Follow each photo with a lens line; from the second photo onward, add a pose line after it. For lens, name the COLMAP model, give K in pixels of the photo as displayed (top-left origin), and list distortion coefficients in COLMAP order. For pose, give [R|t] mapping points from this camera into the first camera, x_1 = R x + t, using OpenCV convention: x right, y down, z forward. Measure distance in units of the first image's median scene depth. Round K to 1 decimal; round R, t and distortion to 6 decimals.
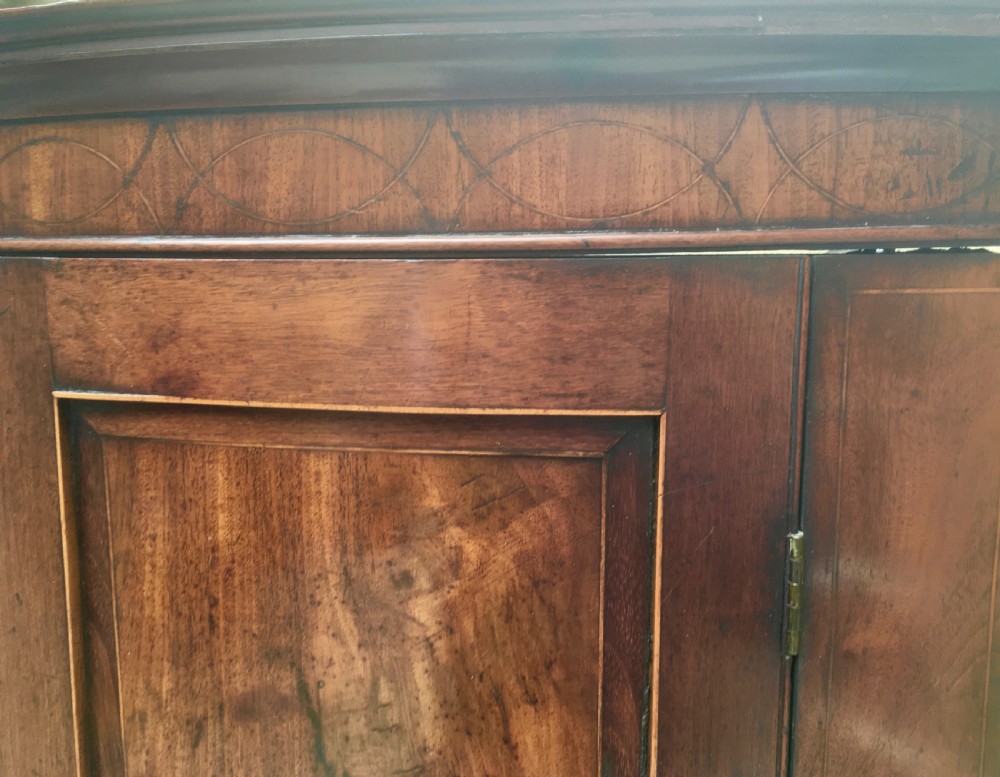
lens RADIAL K [[959.6, 0, 518.5], [0, 959.6, 389.0], [0, 0, 1]] dist [0.085675, -0.135212]
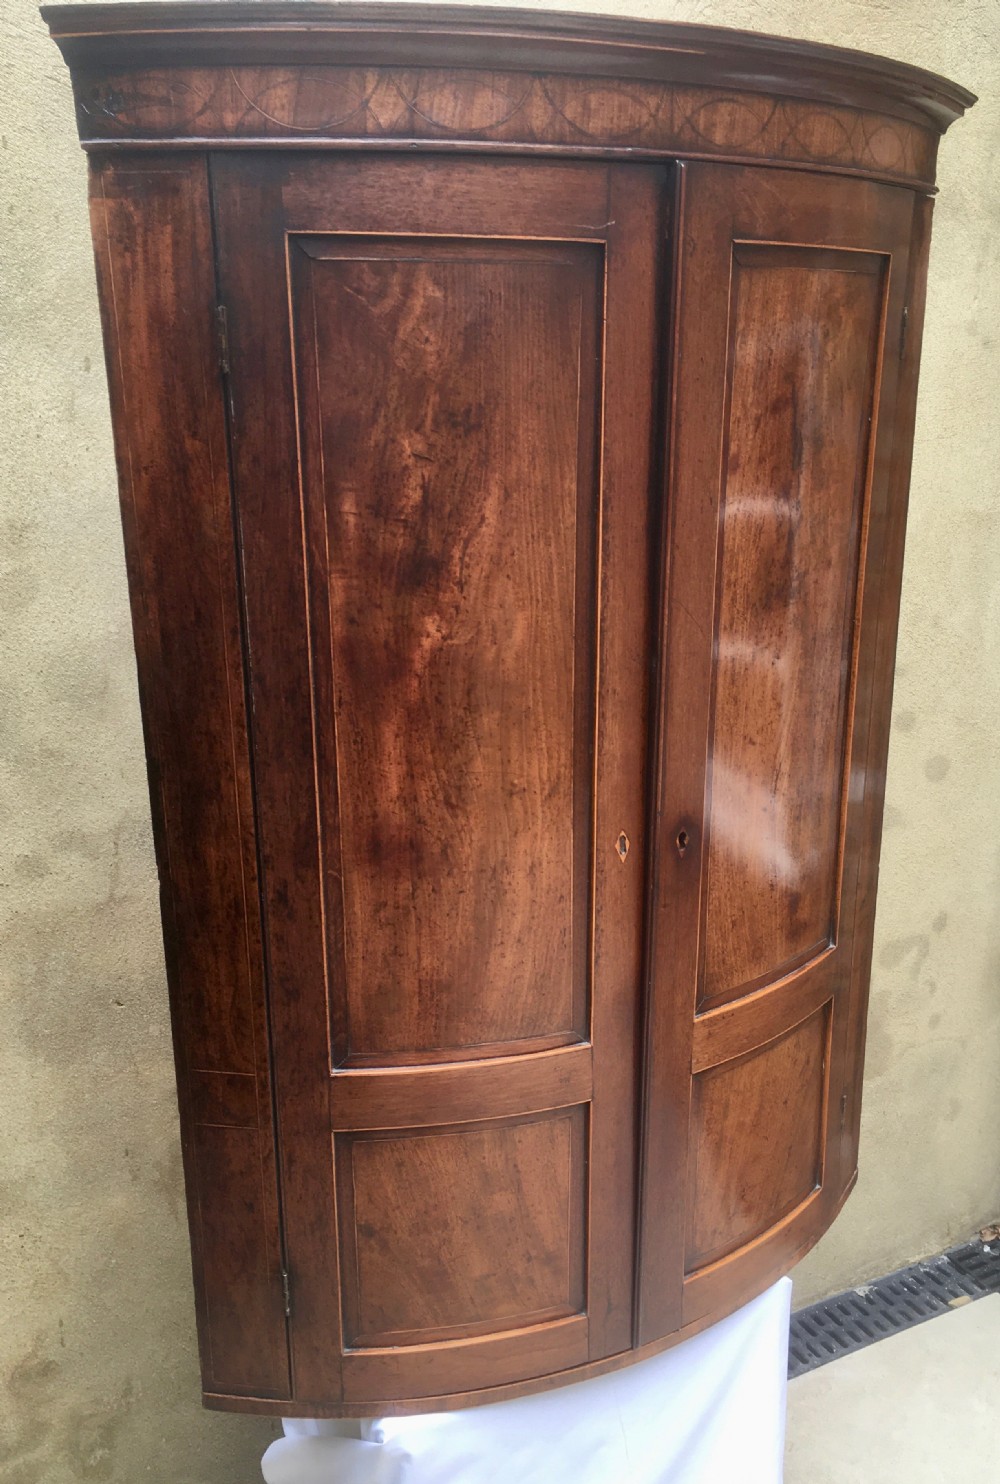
lens RADIAL K [[1336.2, 0, 537.7], [0, 1336.2, 791.8], [0, 0, 1]] dist [0.081507, -0.106771]
pose [[0.562938, -0.264625, 0.782991, -3.267257], [0.114927, 0.963217, 0.242908, 0.384228], [-0.818470, -0.046755, 0.572644, -0.316749]]
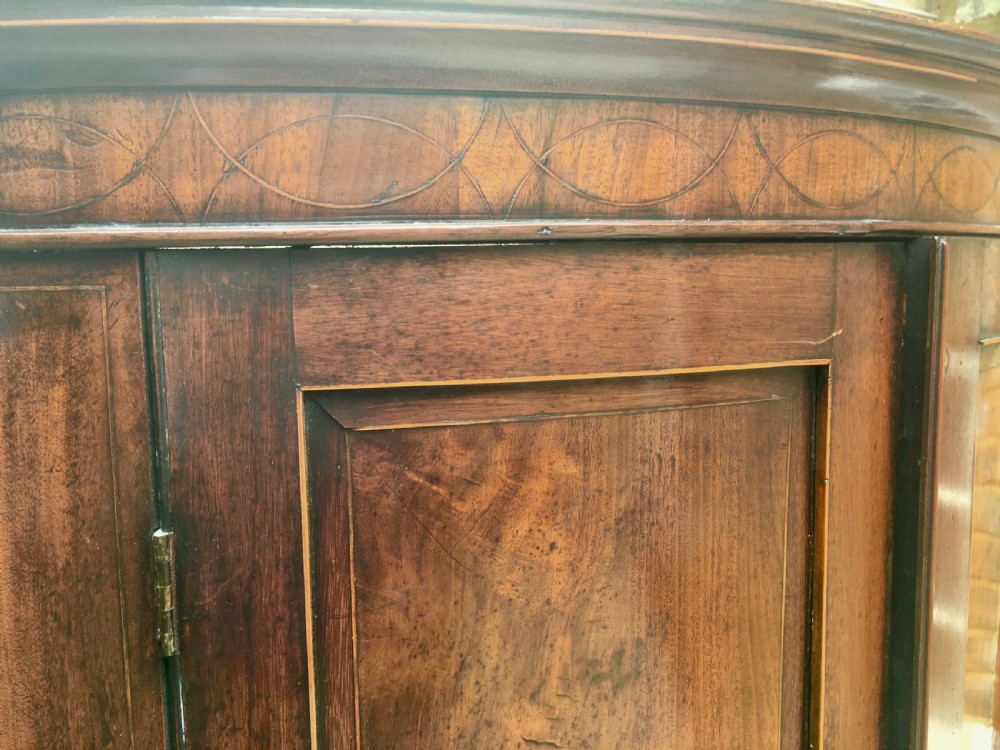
lens RADIAL K [[855.2, 0, 500.0], [0, 855.2, 375.0], [0, 0, 1]] dist [0.079894, -0.116022]
pose [[0.471787, -0.108836, 0.874969, -1.862974], [0.143833, 0.988560, 0.045410, -0.101320], [-0.869902, 0.104426, 0.482044, 1.038991]]
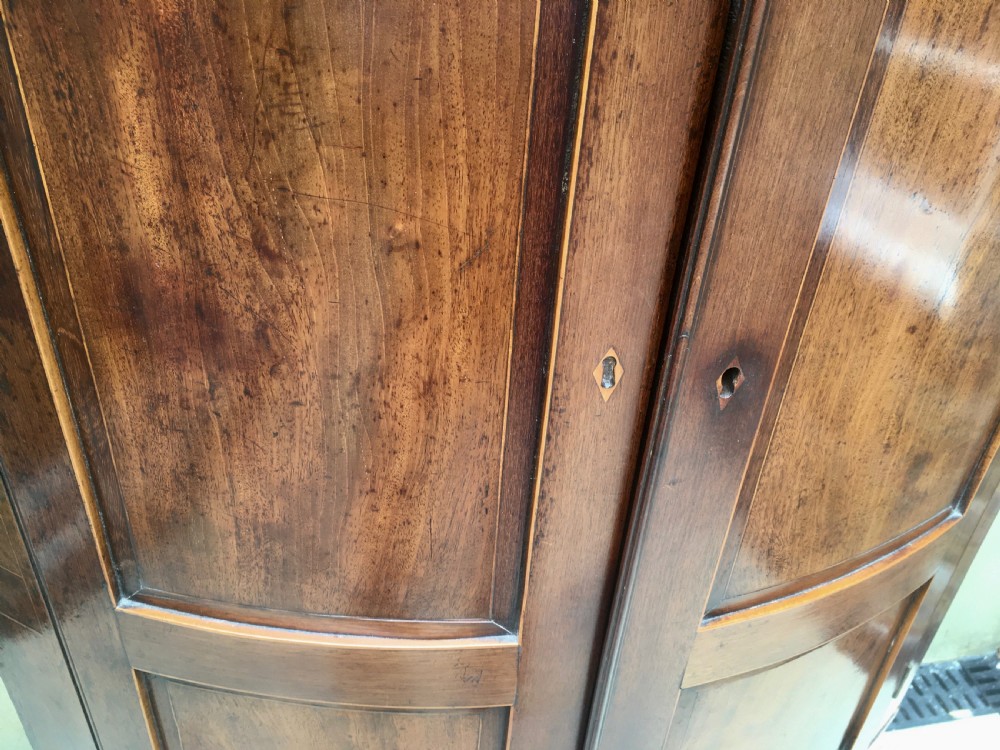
lens RADIAL K [[855.2, 0, 500.0], [0, 855.2, 375.0], [0, 0, 1]] dist [0.079894, -0.116022]
pose [[0.774444, -0.327761, 0.541118, -1.374621], [0.031815, 0.874425, 0.484116, 0.783019], [-0.631842, -0.357705, 0.687622, 0.685251]]
